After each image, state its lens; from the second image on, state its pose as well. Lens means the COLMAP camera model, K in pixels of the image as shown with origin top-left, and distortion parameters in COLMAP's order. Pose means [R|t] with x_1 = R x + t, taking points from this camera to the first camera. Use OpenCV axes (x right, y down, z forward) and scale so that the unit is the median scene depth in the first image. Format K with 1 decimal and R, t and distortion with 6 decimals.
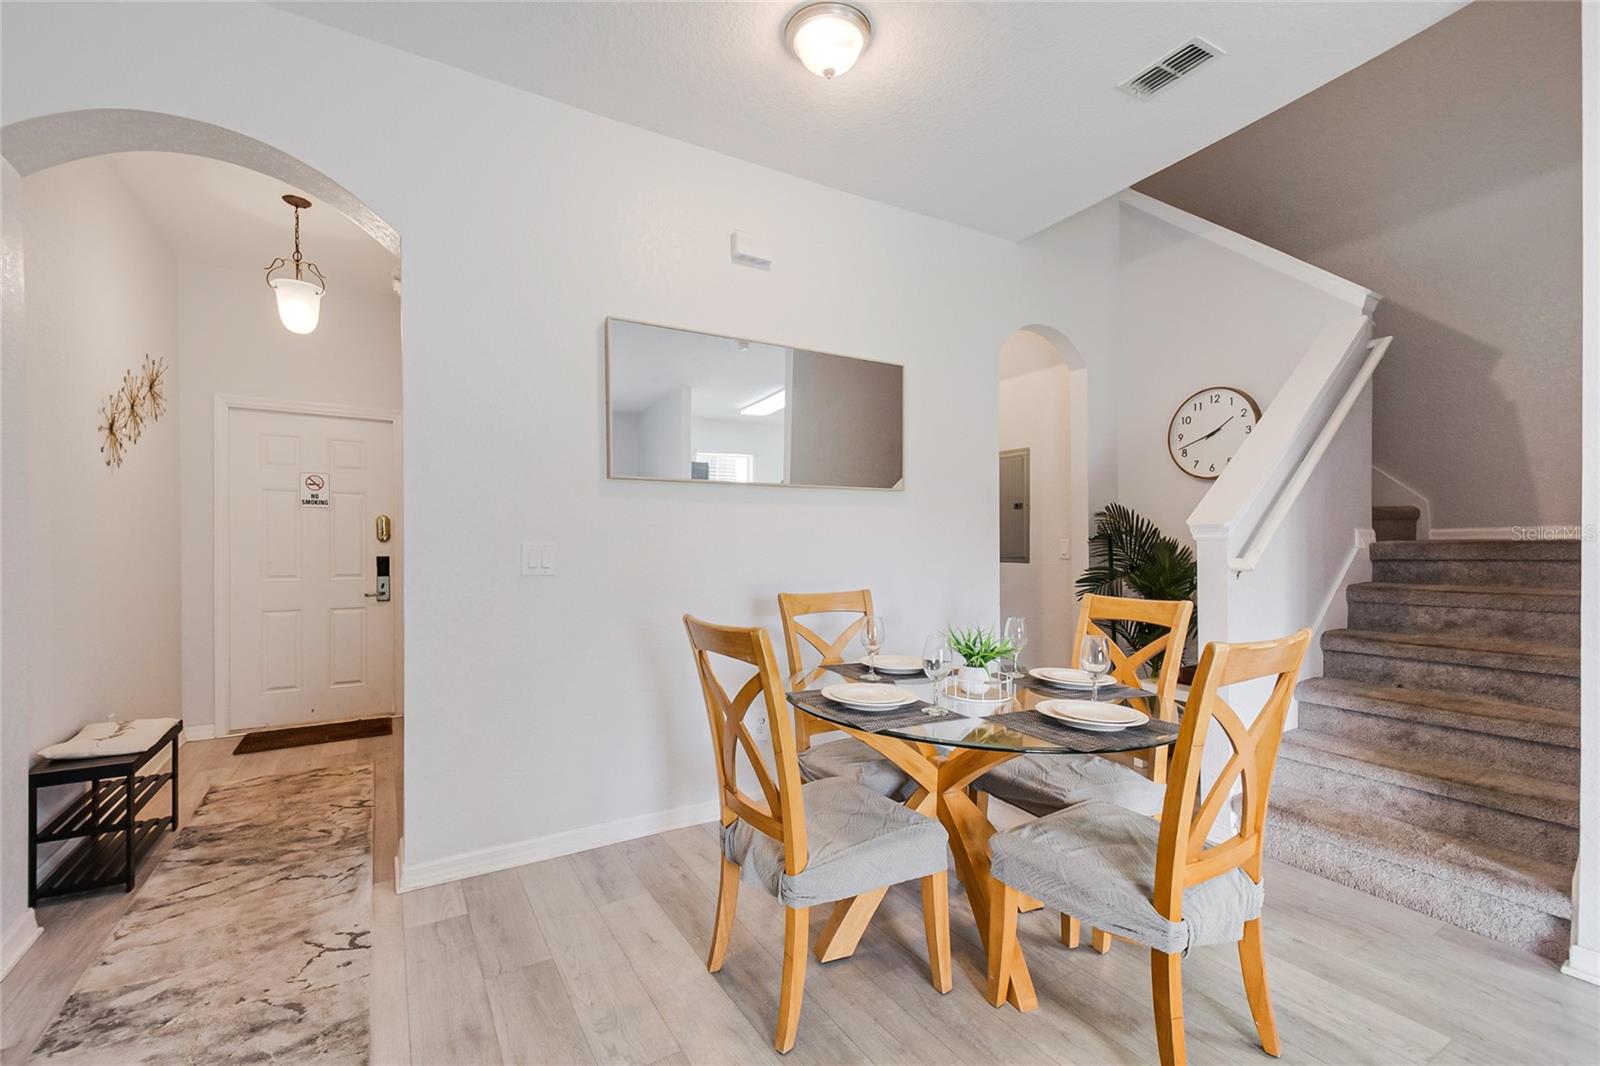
lens RADIAL K [[682.0, 0, 800.0], [0, 682.0, 533.0], [0, 0, 1]] dist [0.011654, -0.000246]
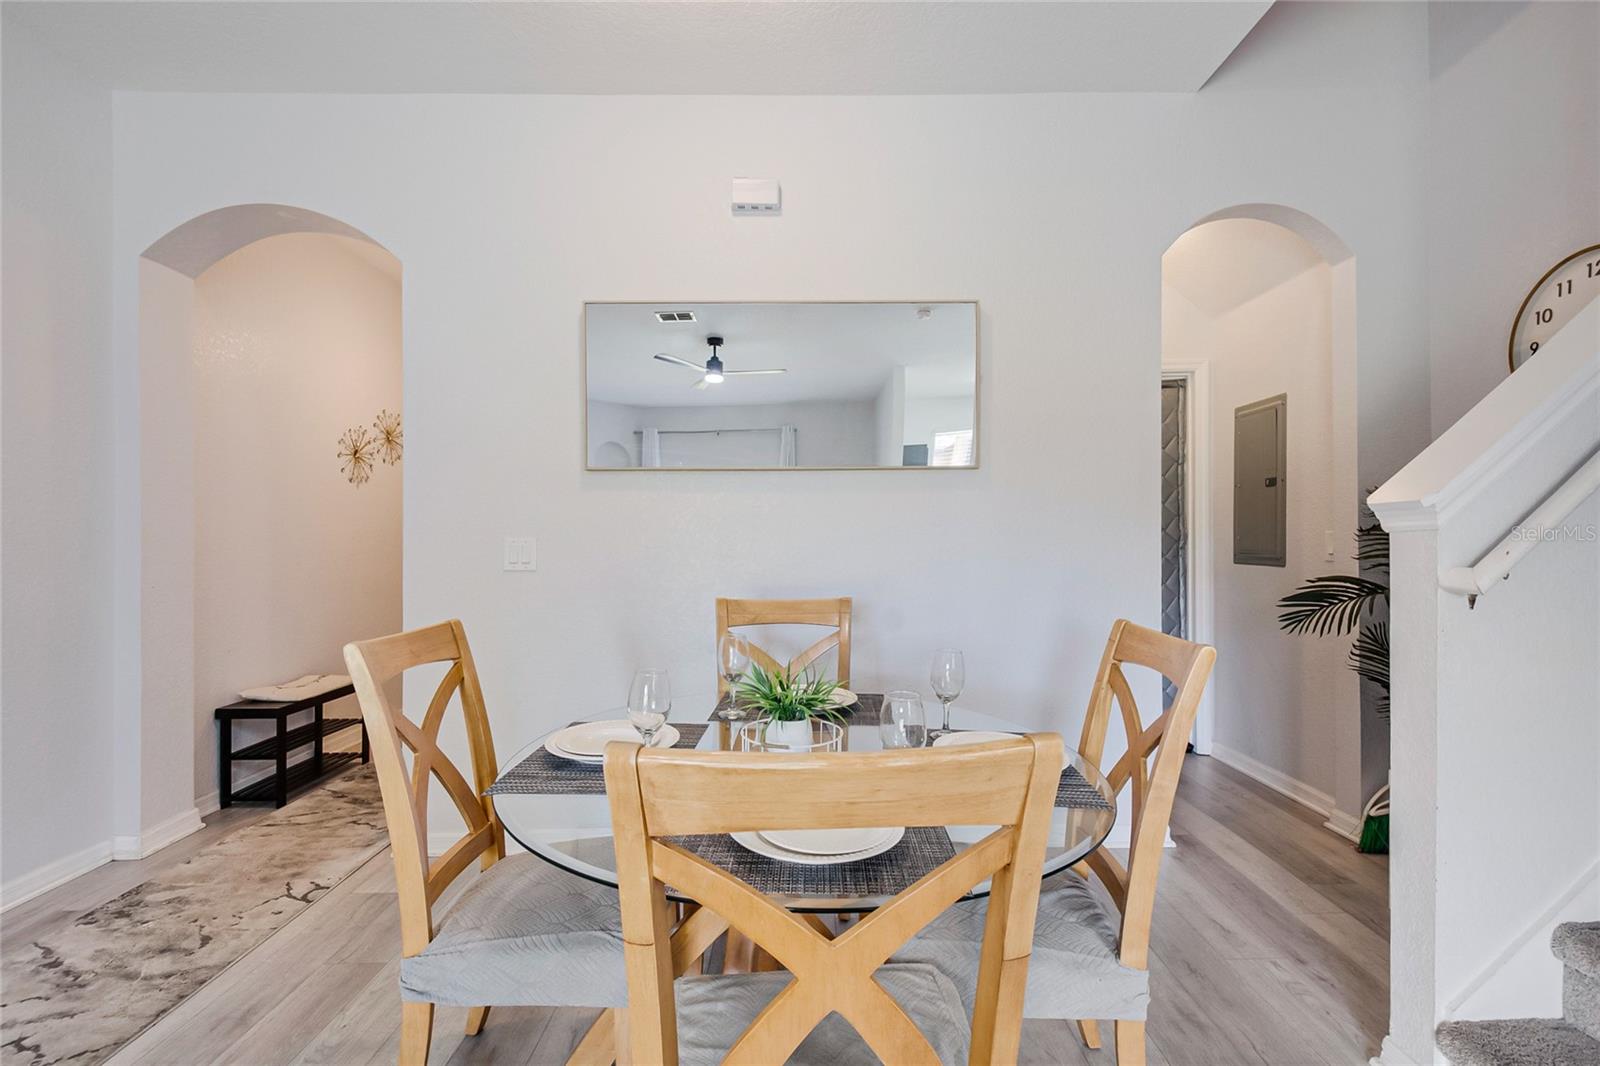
lens RADIAL K [[685.9, 0, 797.2], [0, 685.9, 541.0], [0, 0, 1]] dist [-0.000937, -0.000303]
pose [[0.872921, -0.001296, -0.487860, 0.446696], [0.014501, 0.999624, 0.023292, -0.003355], [0.487646, -0.027406, 0.872611, 0.306050]]
